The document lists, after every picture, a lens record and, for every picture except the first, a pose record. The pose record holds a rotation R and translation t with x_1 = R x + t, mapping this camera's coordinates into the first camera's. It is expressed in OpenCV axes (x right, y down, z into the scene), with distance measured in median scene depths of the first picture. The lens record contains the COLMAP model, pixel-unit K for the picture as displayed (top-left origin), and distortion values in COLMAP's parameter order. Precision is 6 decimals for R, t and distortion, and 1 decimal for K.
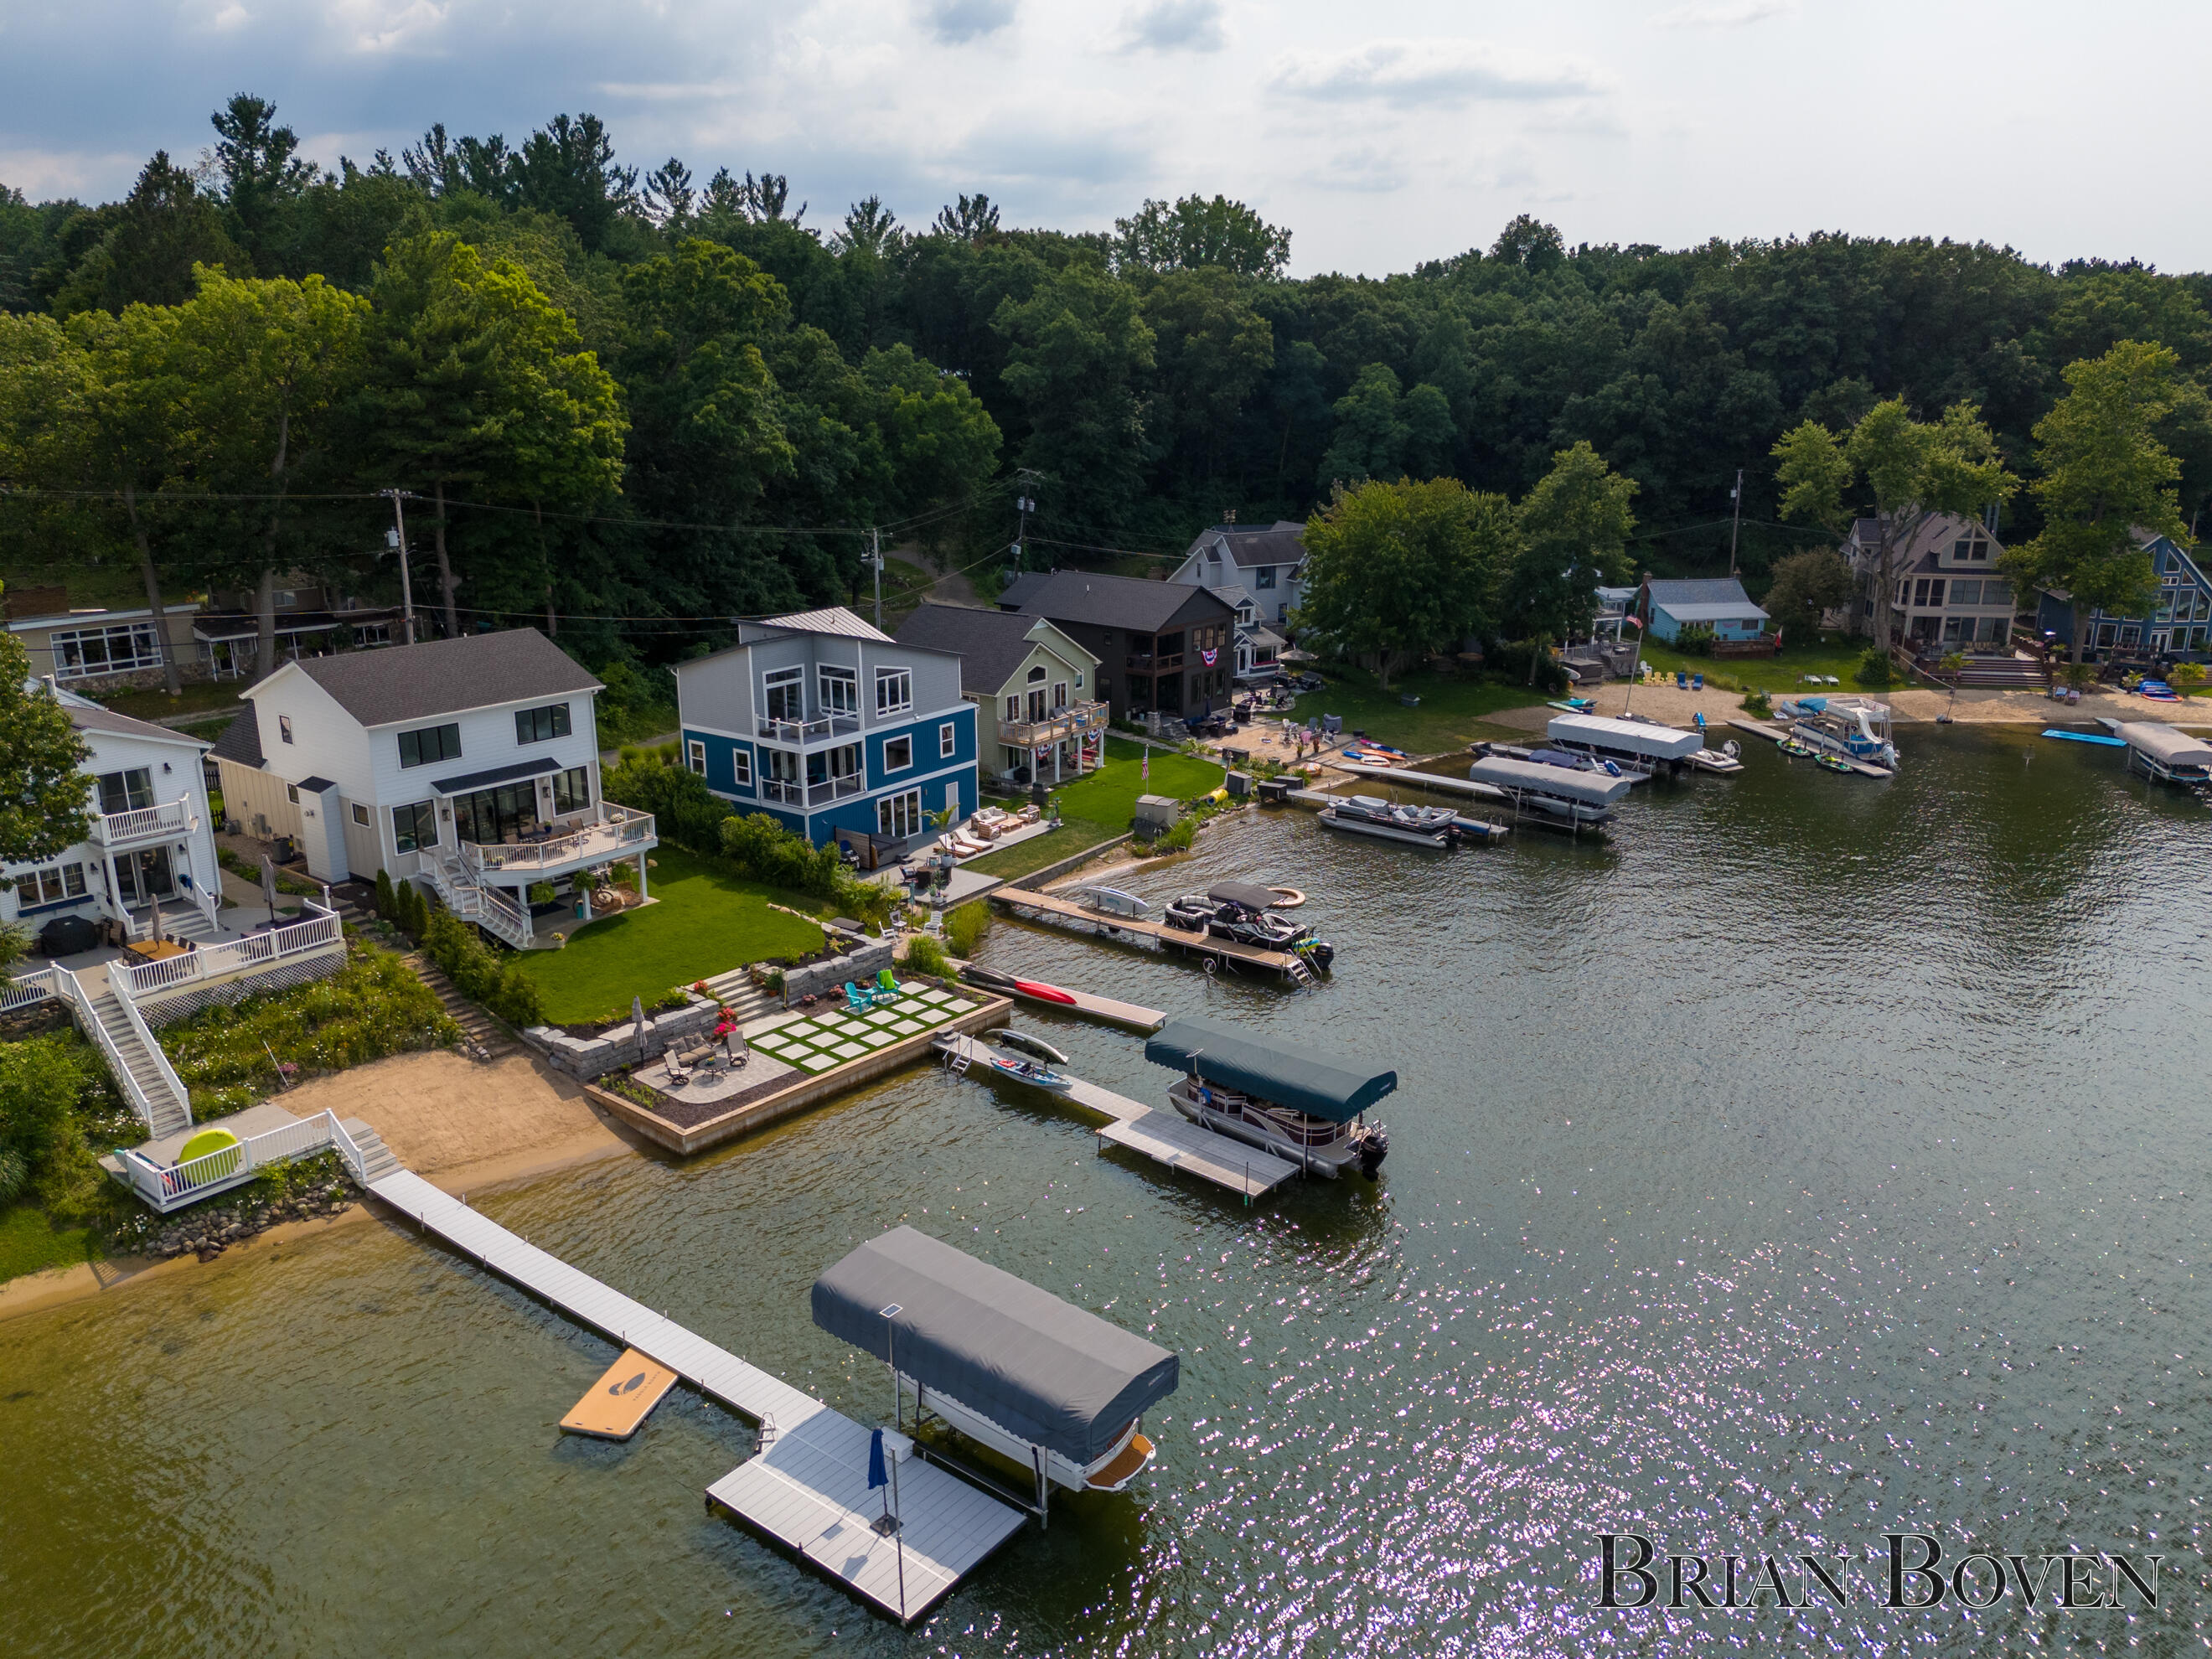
lens RADIAL K [[1626.5, 0, 1106.0], [0, 1626.5, 829.5], [0, 0, 1]] dist [0.106048, -0.132350]
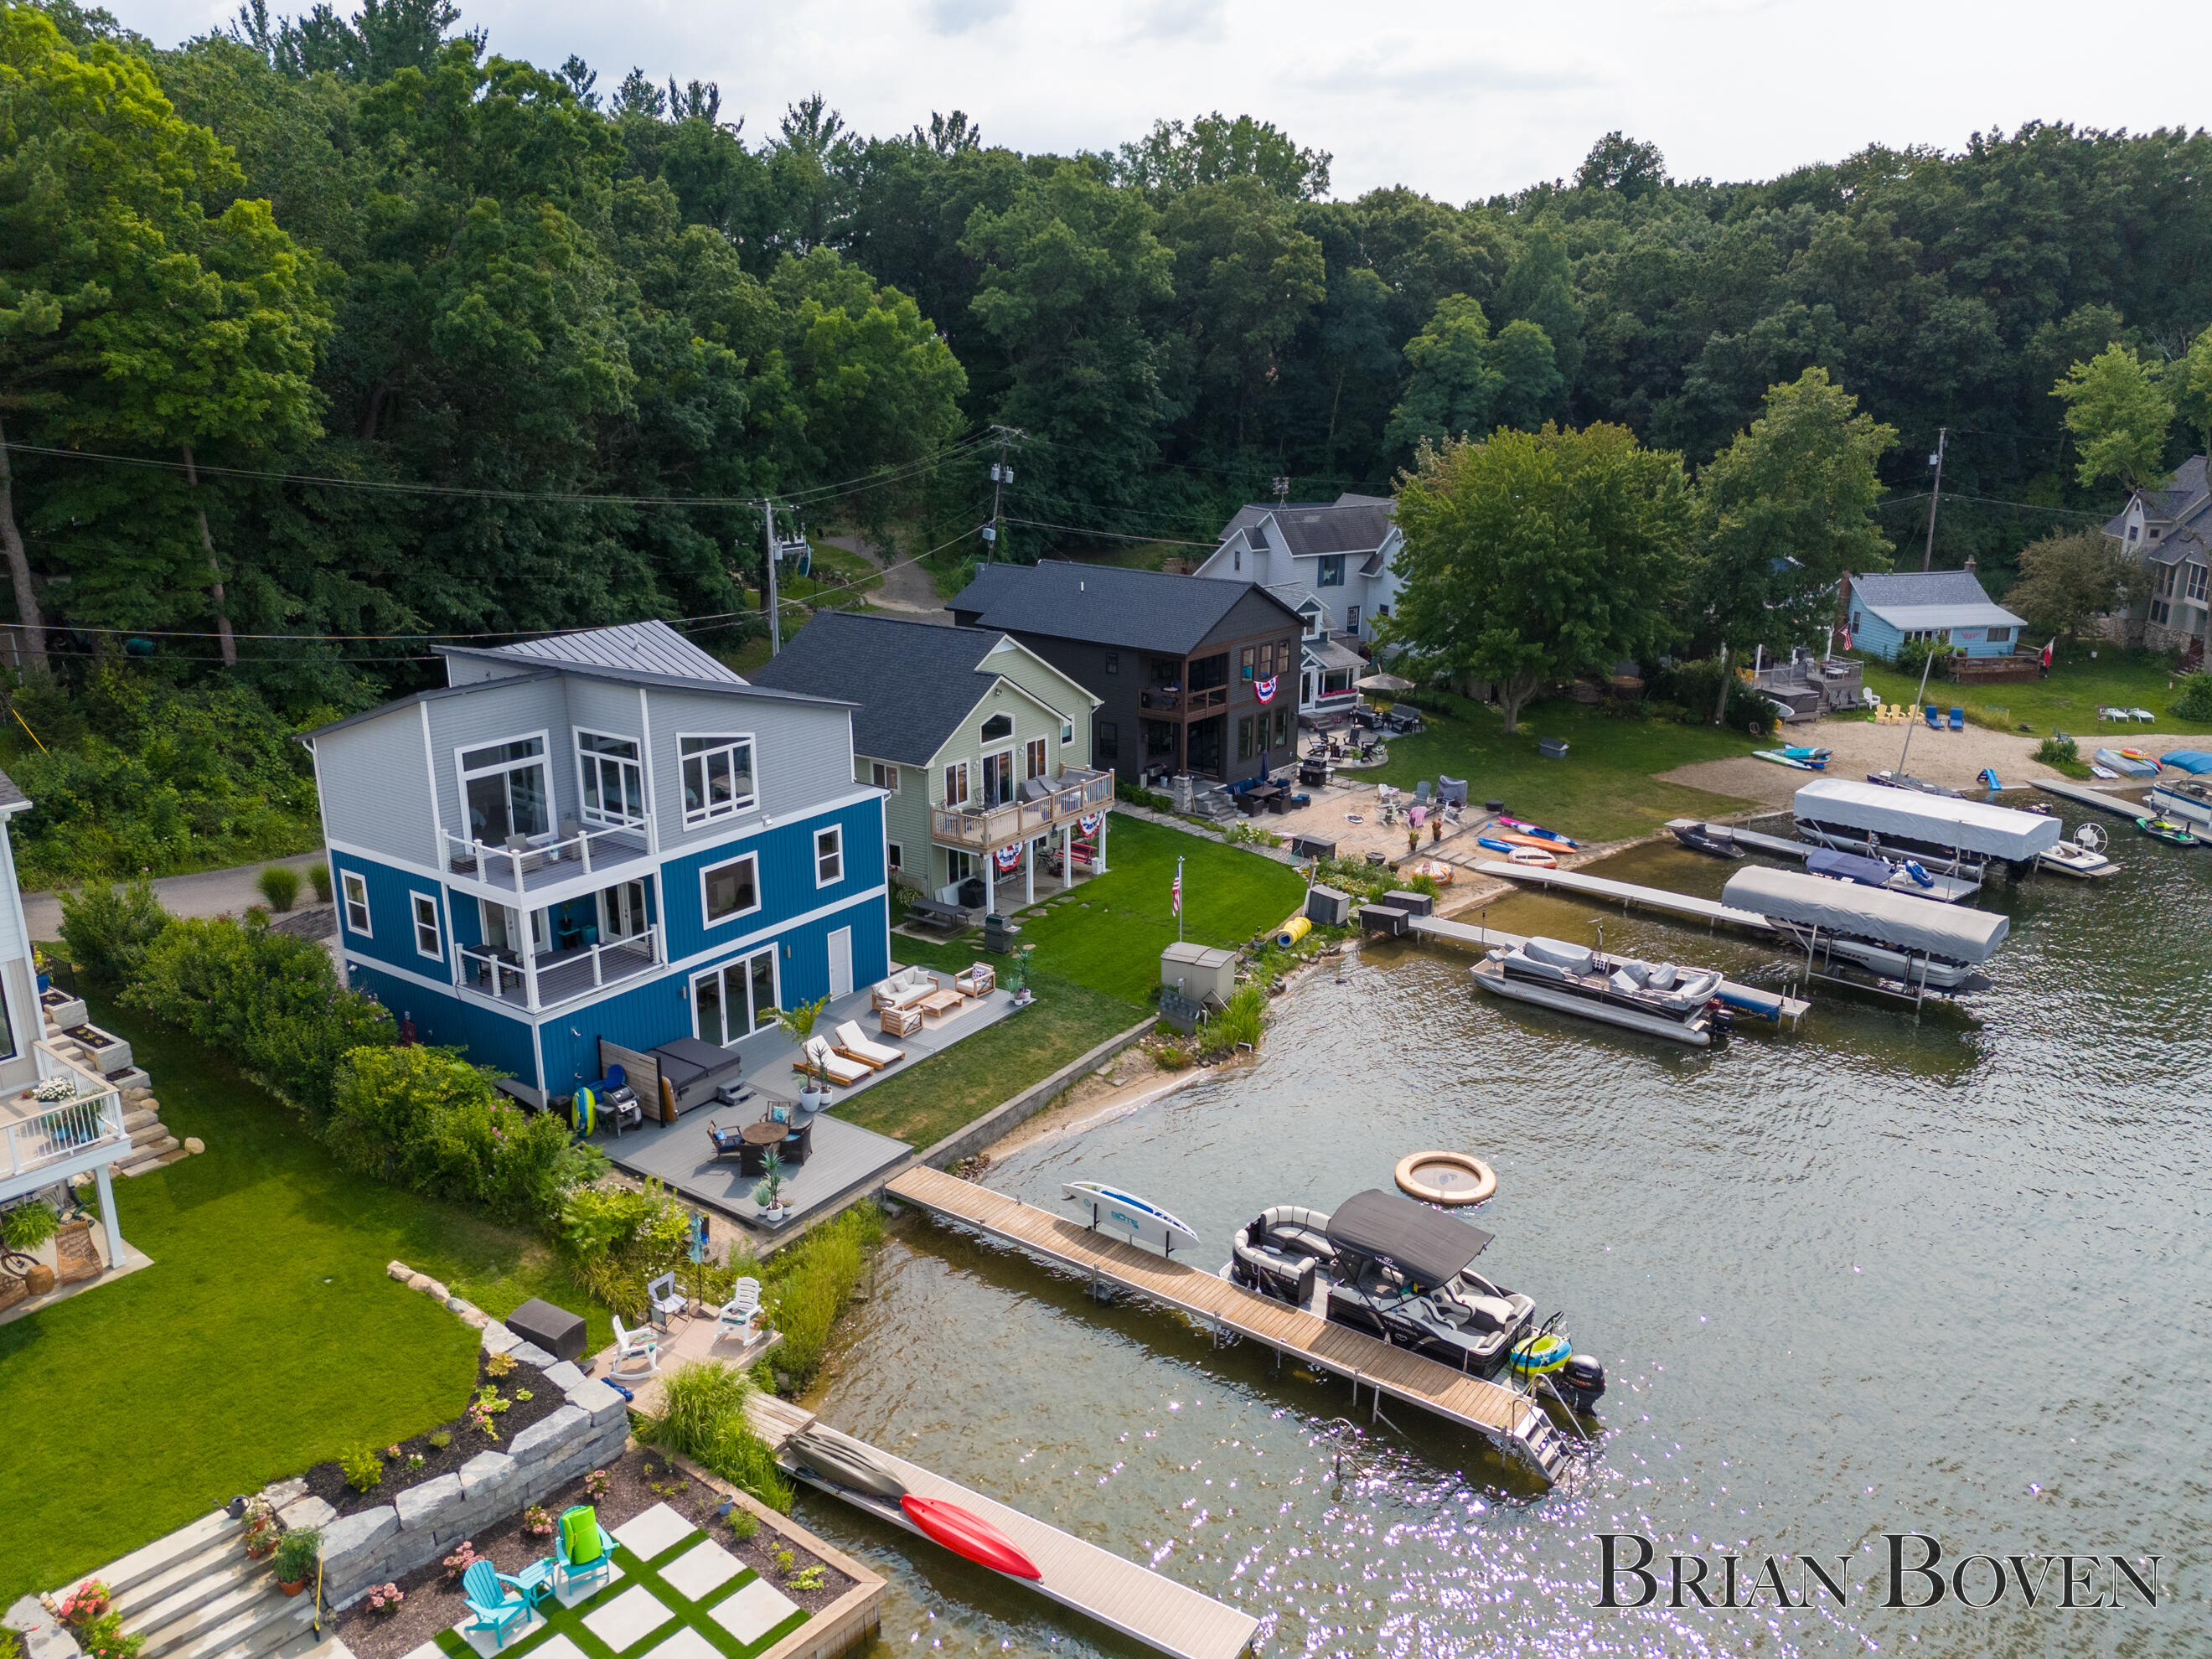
lens RADIAL K [[1630.9, 0, 1106.0], [0, 1630.9, 829.5], [0, 0, 1]] dist [0.067407, -0.052783]
pose [[0.999996, -0.001627, -0.002387, 0.000068], [0.001633, 0.999996, 0.002512, -0.051462], [0.002383, -0.002516, 0.999994, 0.339744]]
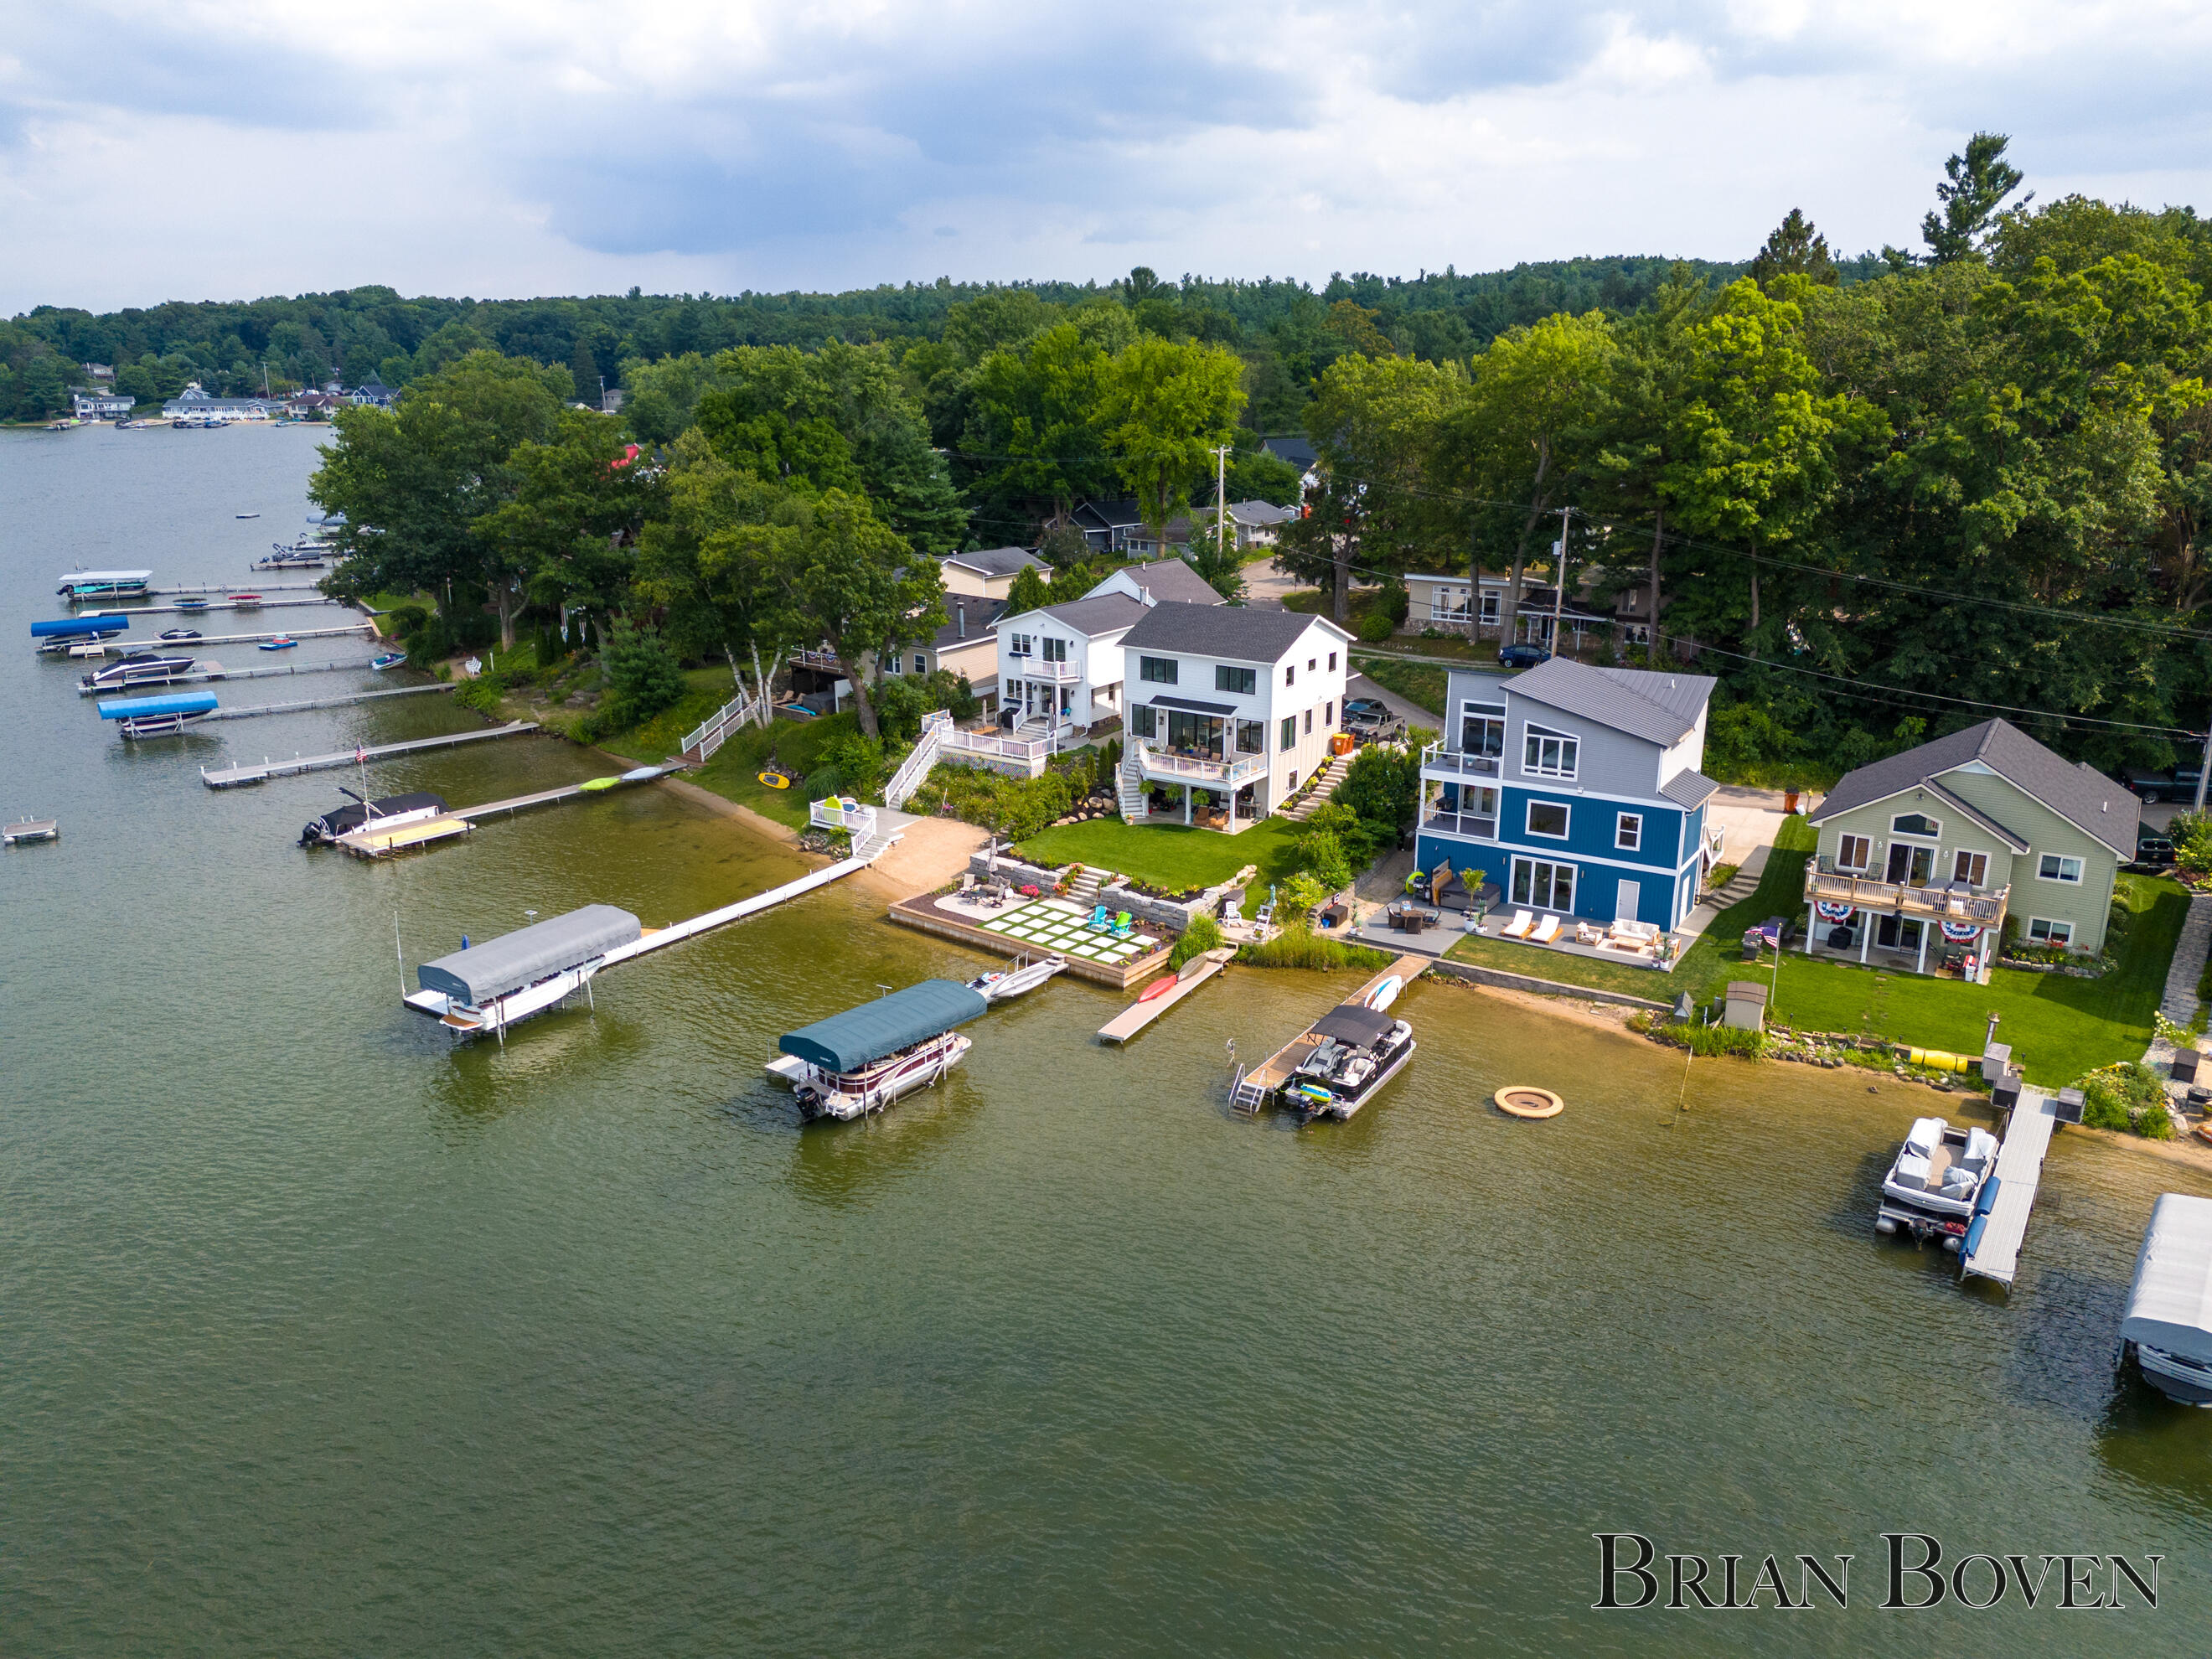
lens RADIAL K [[1626.5, 0, 1106.0], [0, 1626.5, 829.5], [0, 0, 1]] dist [0.106048, -0.132350]
pose [[0.049853, 0.282093, -0.958091, 0.590154], [-0.278859, 0.925066, 0.257859, -0.163736], [0.959037, 0.254317, 0.124781, 0.479451]]
